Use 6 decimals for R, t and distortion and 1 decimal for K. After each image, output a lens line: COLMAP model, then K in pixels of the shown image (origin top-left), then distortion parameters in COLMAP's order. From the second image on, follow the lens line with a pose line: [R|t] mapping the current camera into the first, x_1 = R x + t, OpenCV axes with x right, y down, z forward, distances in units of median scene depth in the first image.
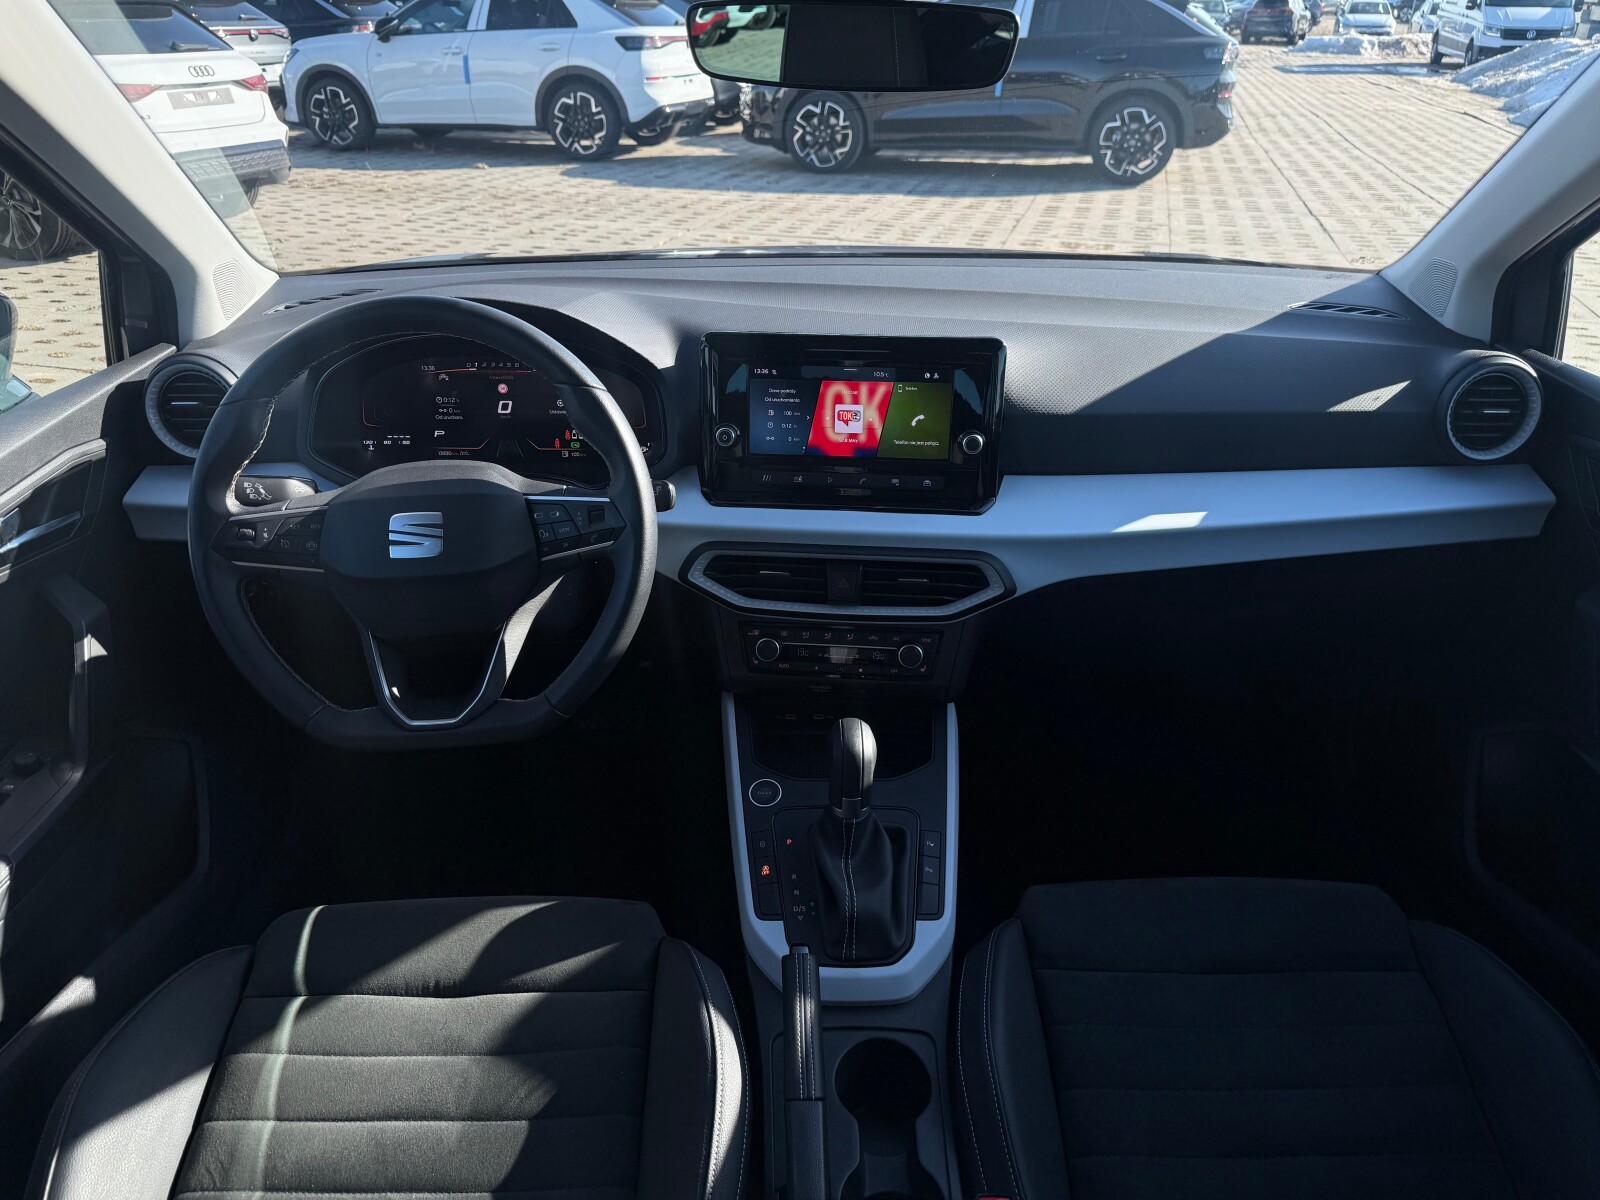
lens RADIAL K [[1138.1, 0, 806.0], [0, 1138.1, 604.1], [0, 0, 1]] dist [0.146706, -0.280381]
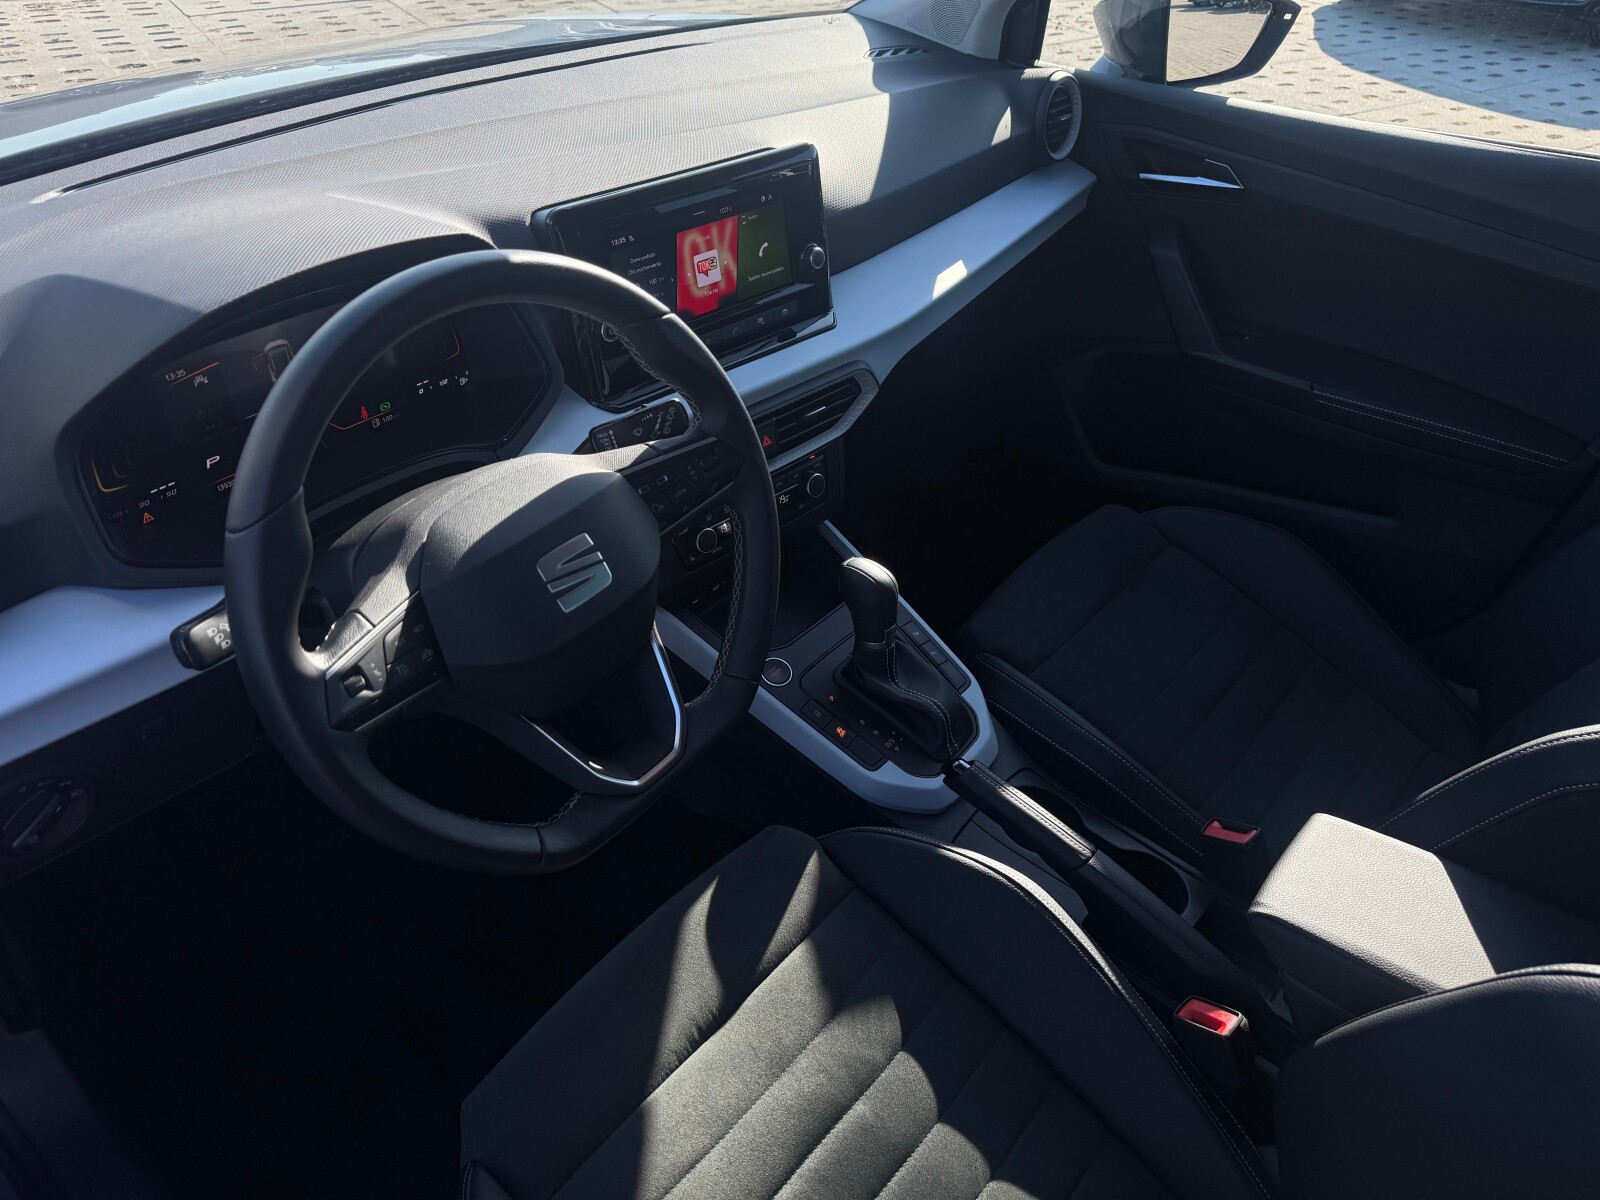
lens RADIAL K [[1138.1, 0, 806.0], [0, 1138.1, 604.1], [0, 0, 1]] dist [0.146706, -0.280381]
pose [[0.646108, -0.459501, 0.609429, -0.588990], [0.319002, 0.887960, 0.331307, -0.202463], [-0.693384, -0.019651, 0.720300, 0.281654]]
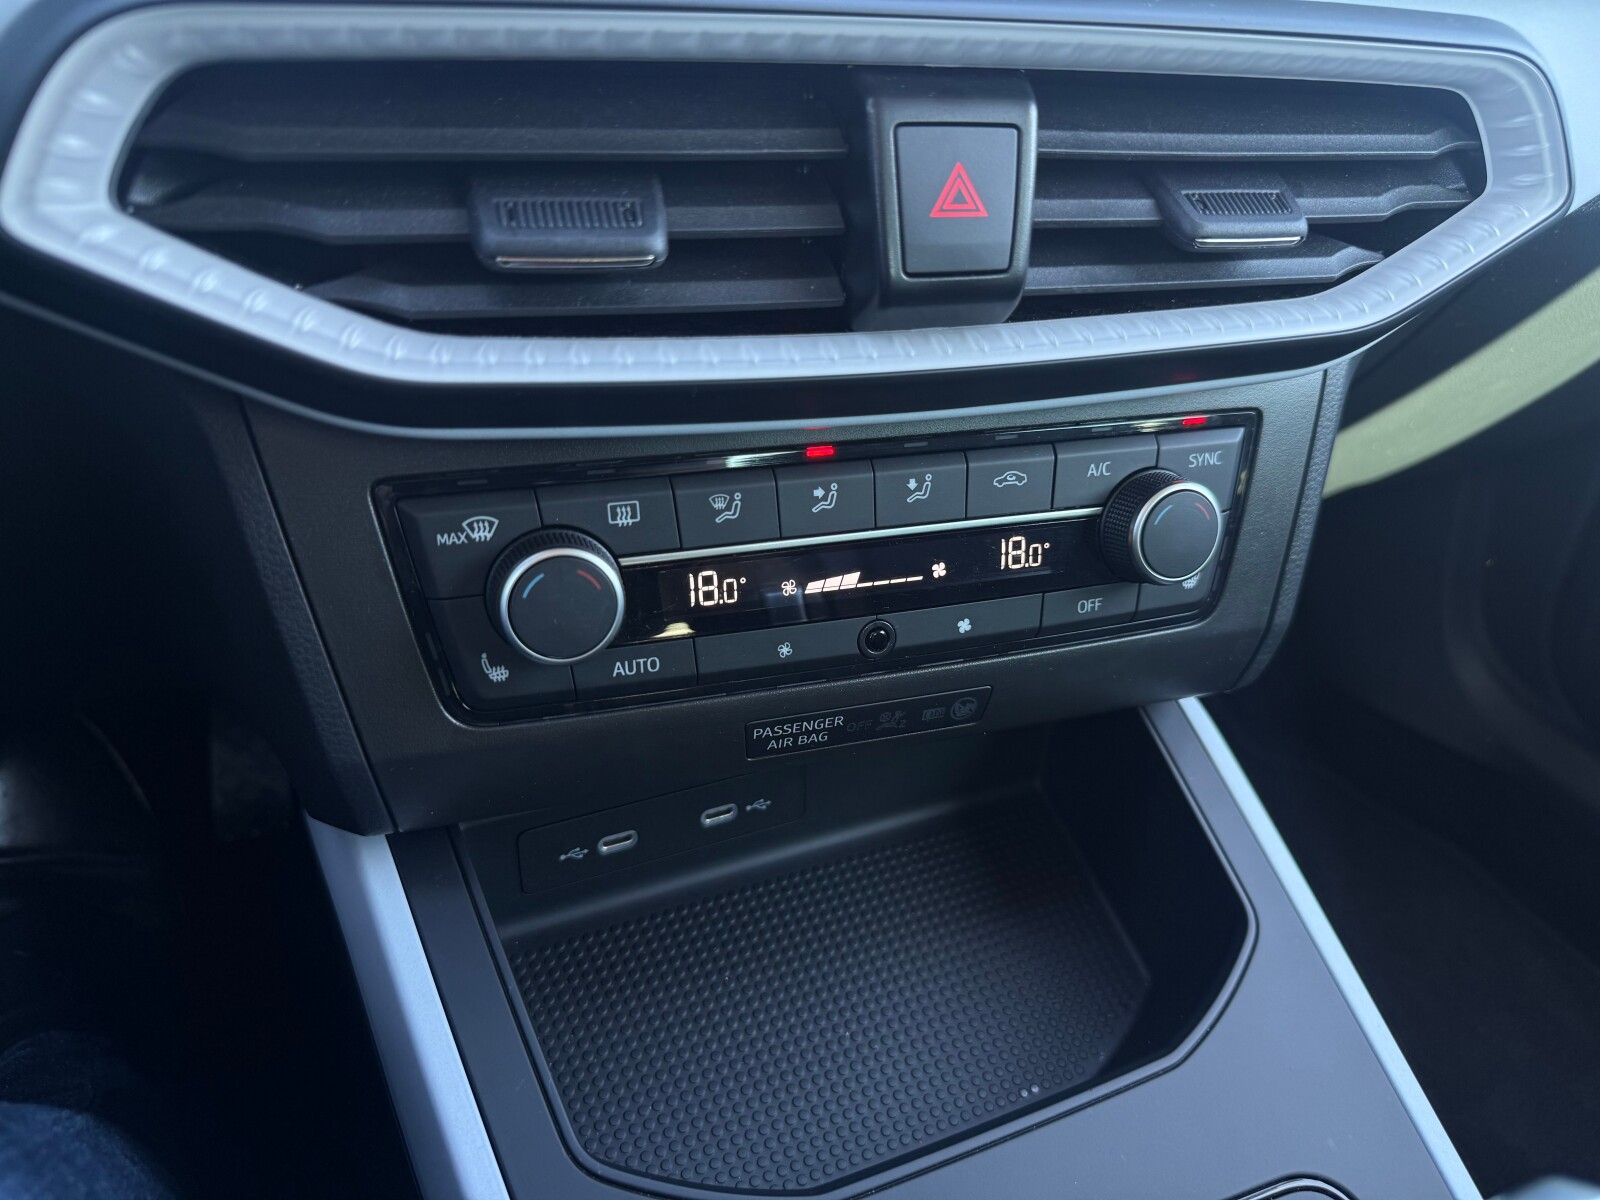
lens RADIAL K [[1138.1, 0, 806.0], [0, 1138.1, 604.1], [0, 0, 1]] dist [0.146706, -0.280381]
pose [[0.907097, -0.162667, 0.388219, -0.074840], [0.126475, 0.985020, 0.117216, 0.022736], [-0.401471, -0.057226, 0.914082, 0.825683]]
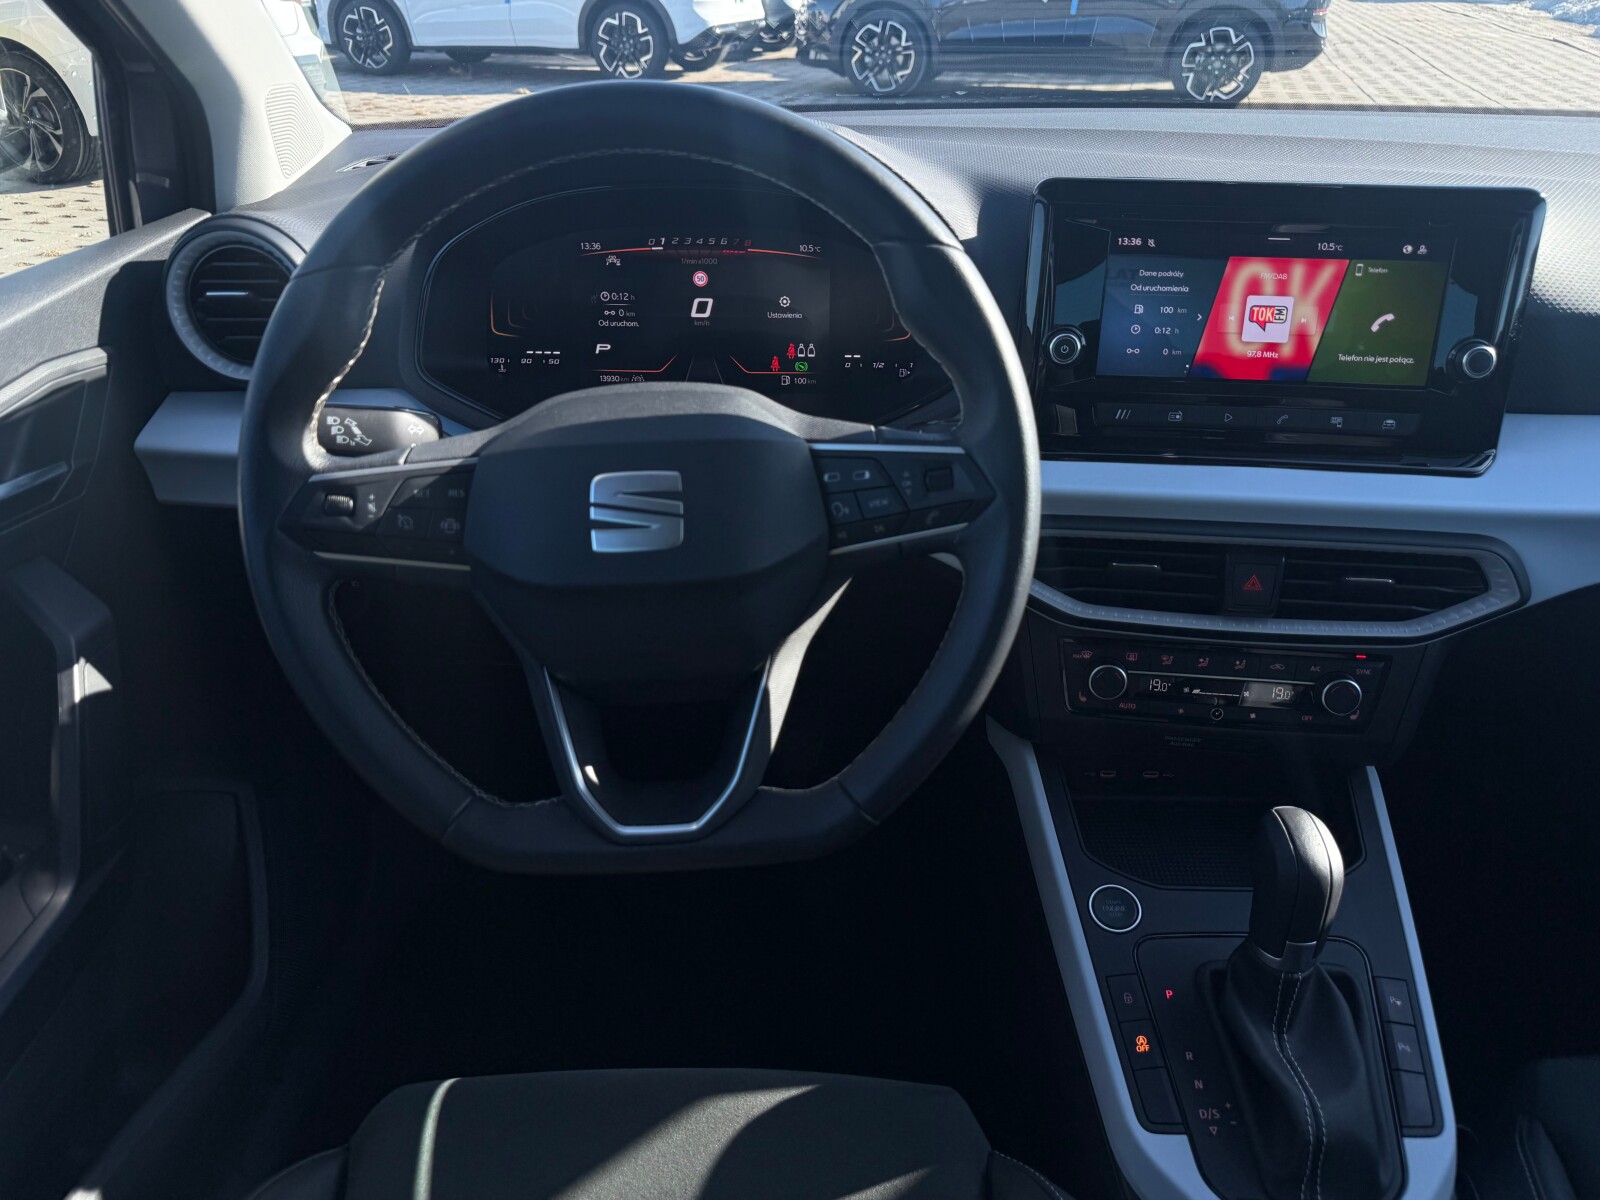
lens RADIAL K [[1138.1, 0, 806.0], [0, 1138.1, 604.1], [0, 0, 1]] dist [0.146706, -0.280381]
pose [[0.999696, 0.010799, -0.022167, -0.197488], [-0.009798, 0.998949, 0.044776, -0.032881], [0.022627, -0.044545, 0.998751, 0.355179]]
